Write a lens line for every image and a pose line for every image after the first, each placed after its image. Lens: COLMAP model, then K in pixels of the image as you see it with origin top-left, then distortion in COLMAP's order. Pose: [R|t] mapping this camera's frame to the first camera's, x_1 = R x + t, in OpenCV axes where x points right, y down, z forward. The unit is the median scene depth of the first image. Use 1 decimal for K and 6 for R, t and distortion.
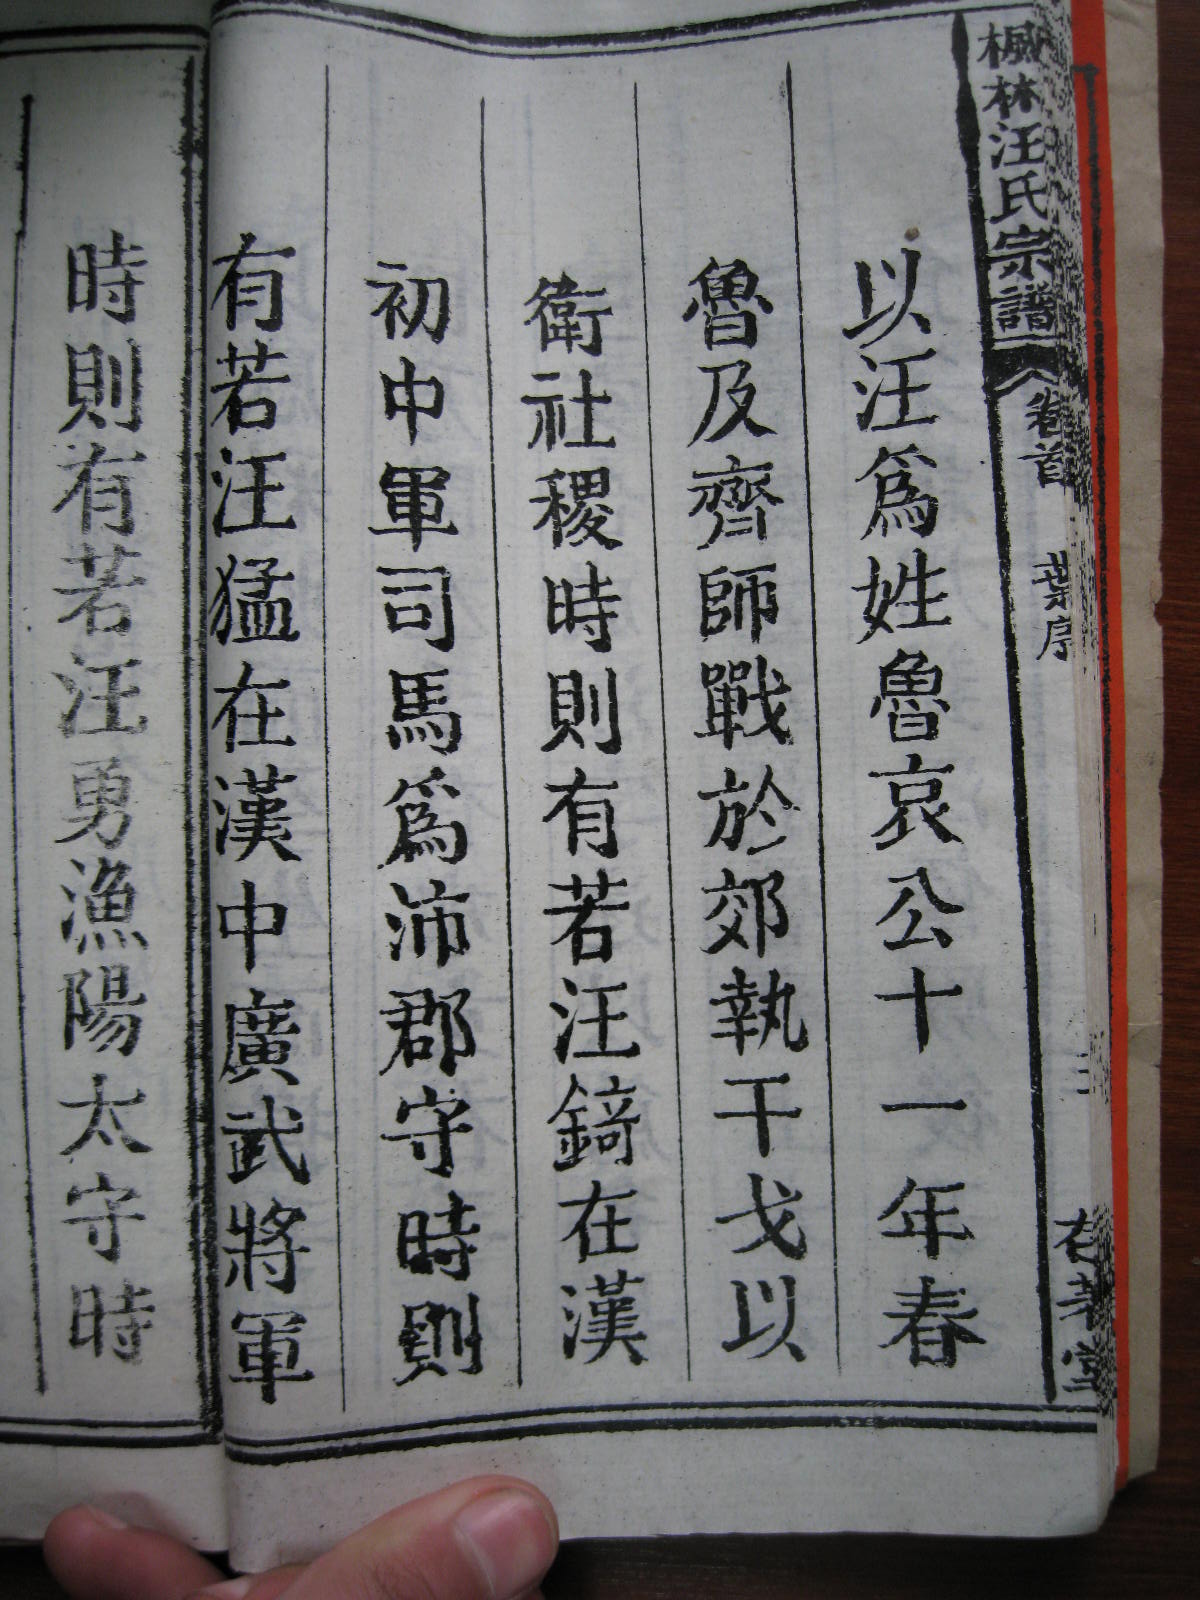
lens RADIAL K [[1657.1, 0, 640.1], [0, 1657.1, 791.1], [0, 0, 1]] dist [-0.066891, 0.000000]
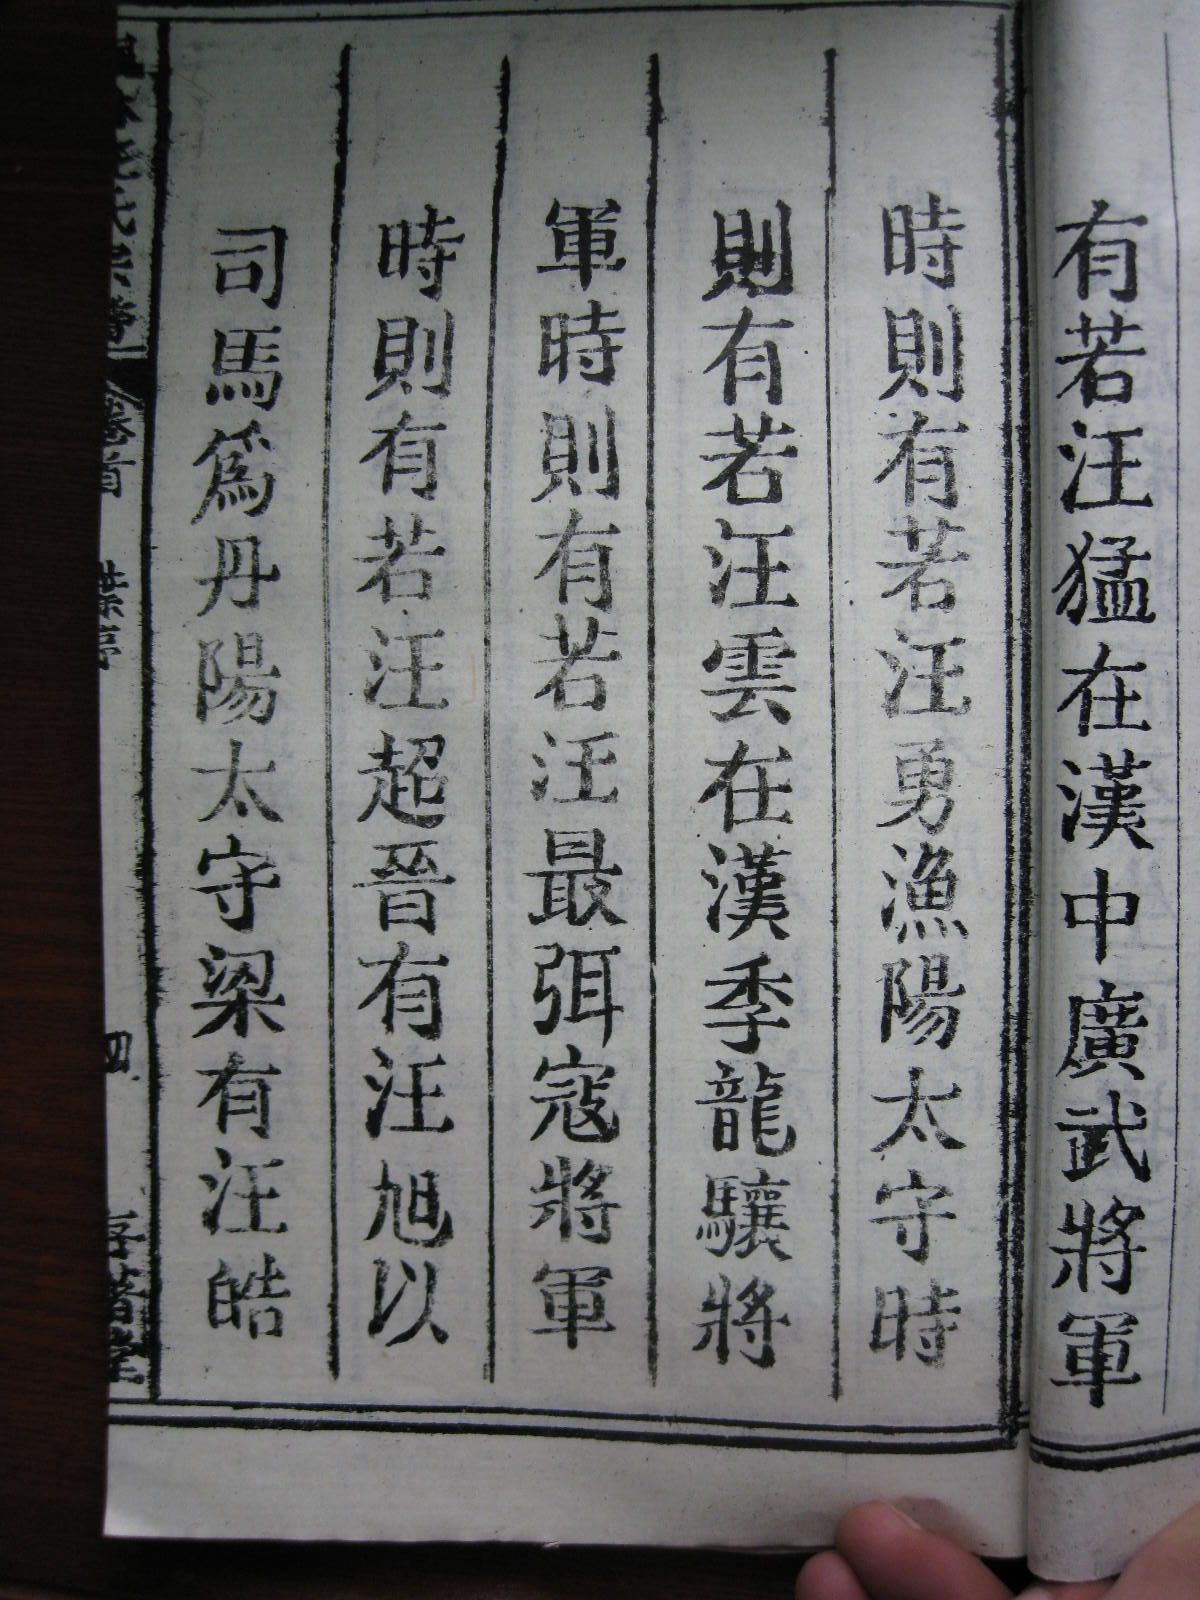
lens RADIAL K [[1657.1, 0, 610.6], [0, 1657.1, 802.5], [0, 0, 1]] dist [-0.066891, 0.000000]
pose [[0.999856, 0.016734, 0.002846, -0.514299], [-0.016751, 0.999842, 0.005986, 0.014057], [-0.002746, -0.006033, 0.999978, 0.033326]]
